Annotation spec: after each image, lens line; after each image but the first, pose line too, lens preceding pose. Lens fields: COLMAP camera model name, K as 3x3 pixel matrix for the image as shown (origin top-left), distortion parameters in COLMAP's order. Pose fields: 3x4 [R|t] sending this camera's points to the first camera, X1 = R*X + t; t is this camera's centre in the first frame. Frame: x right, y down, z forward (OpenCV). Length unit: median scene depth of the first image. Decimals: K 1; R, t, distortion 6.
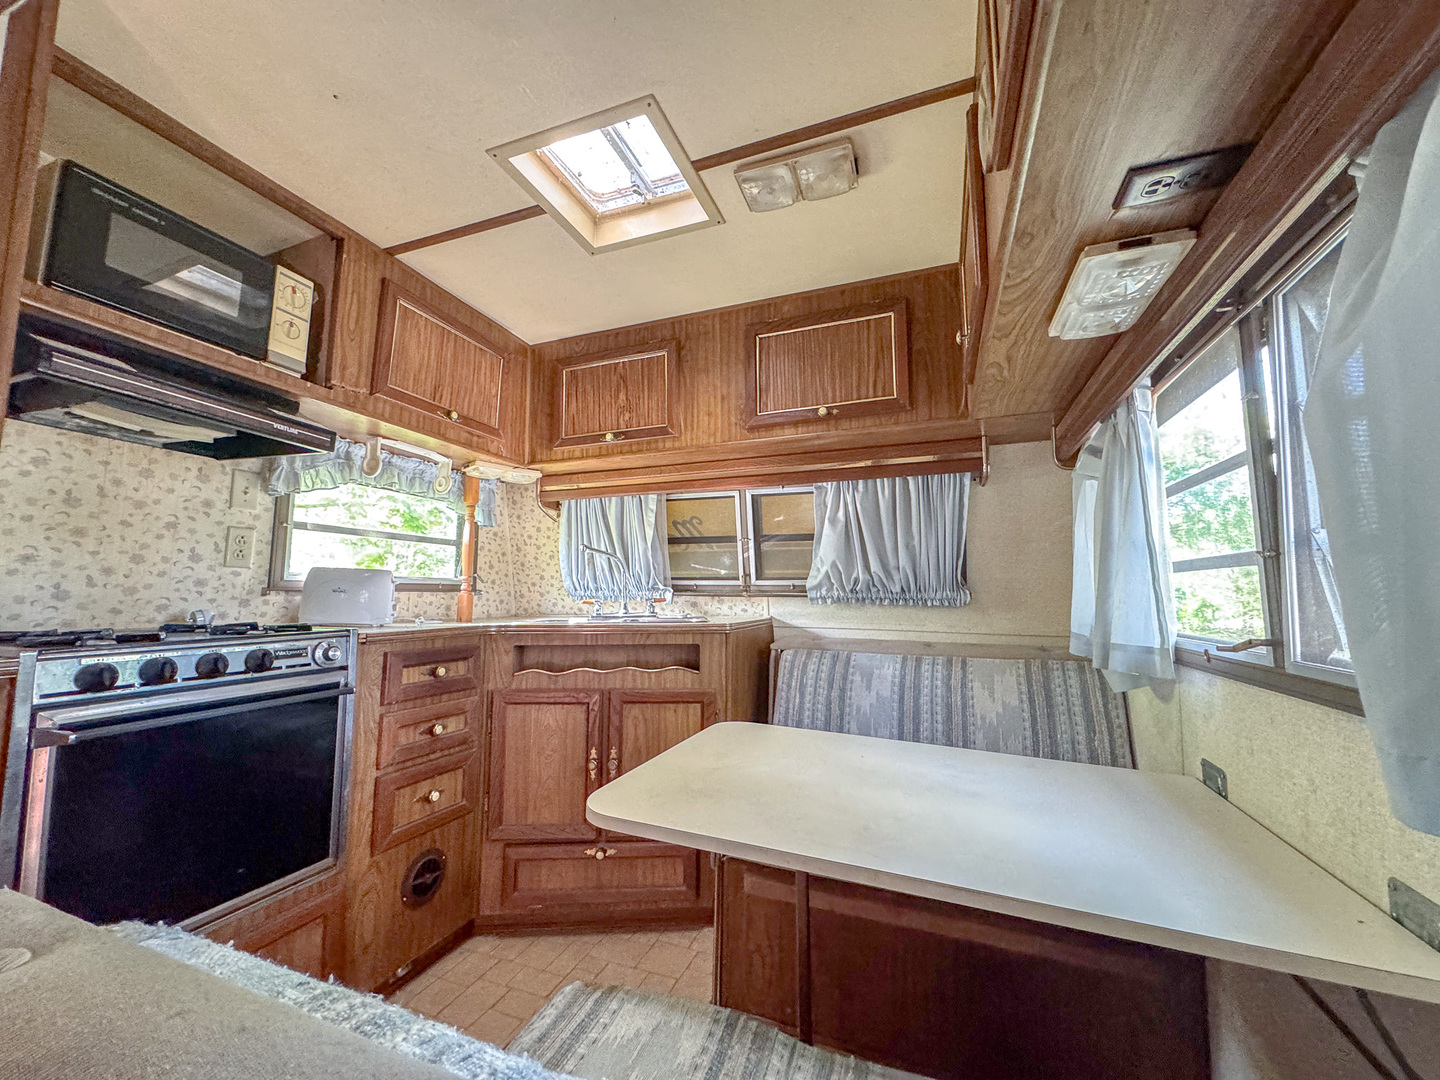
lens RADIAL K [[572.8, 0, 718.5], [0, 572.8, 538.2], [0, 0, 1]] dist [0.002088, 0.000136]
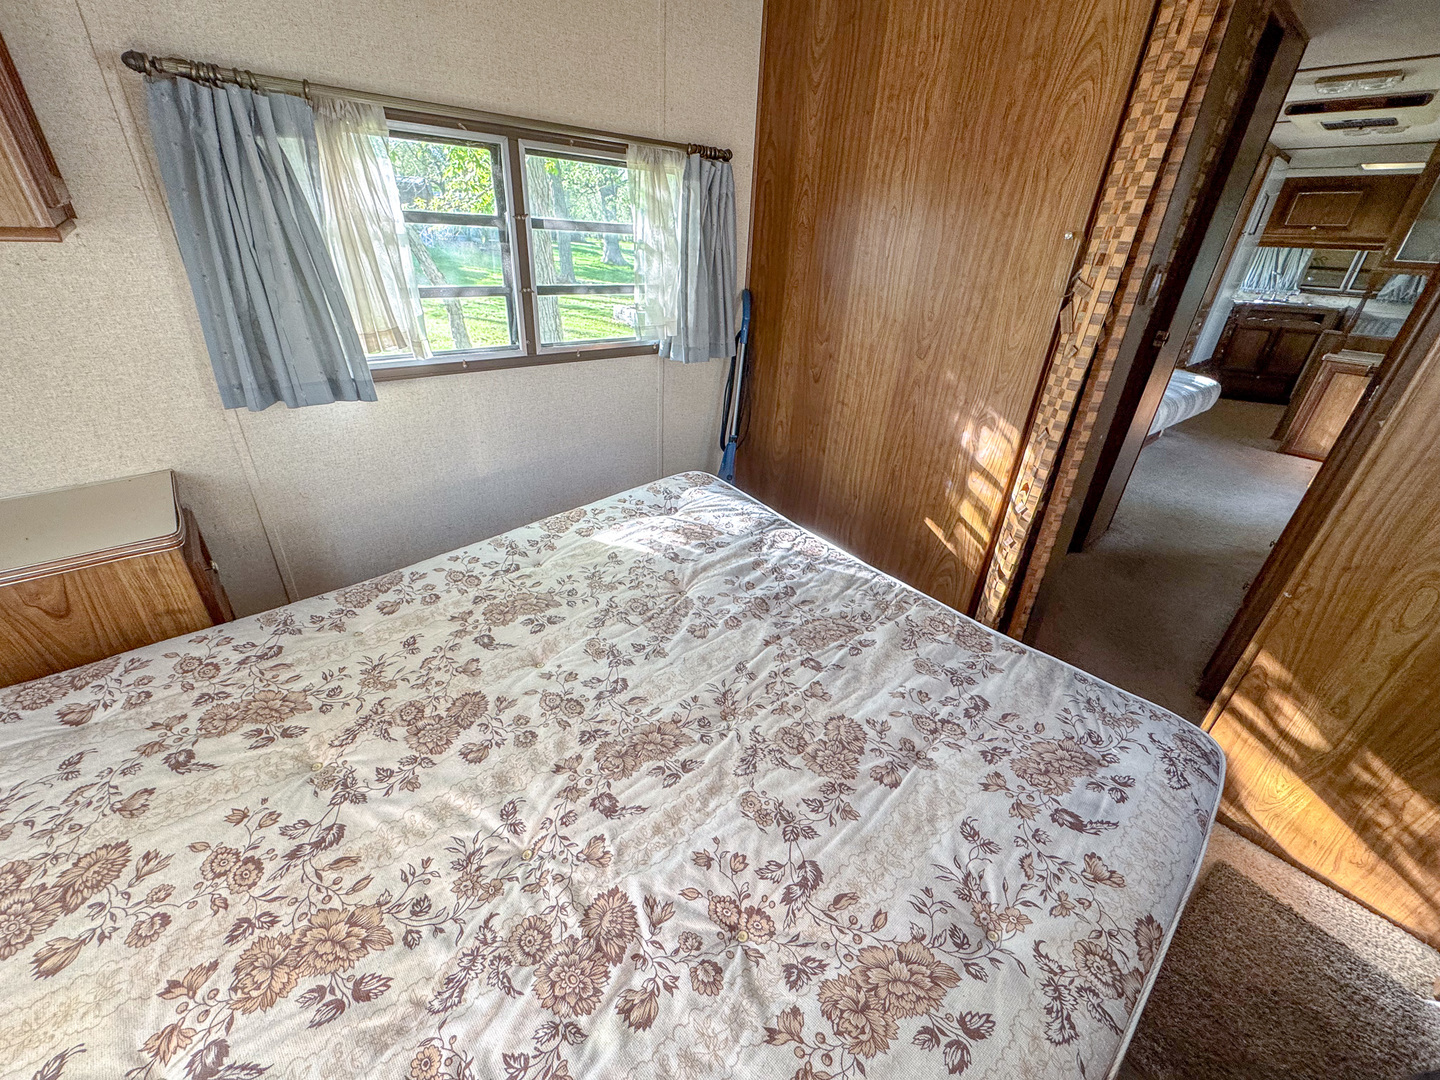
lens RADIAL K [[572.8, 0, 718.5], [0, 572.8, 538.2], [0, 0, 1]] dist [0.002088, 0.000136]
pose [[0.882764, 0.248813, -0.398522, -1.105589], [0.007075, 0.841113, 0.540813, -0.393499], [0.469764, -0.480230, 0.740744, -2.711285]]
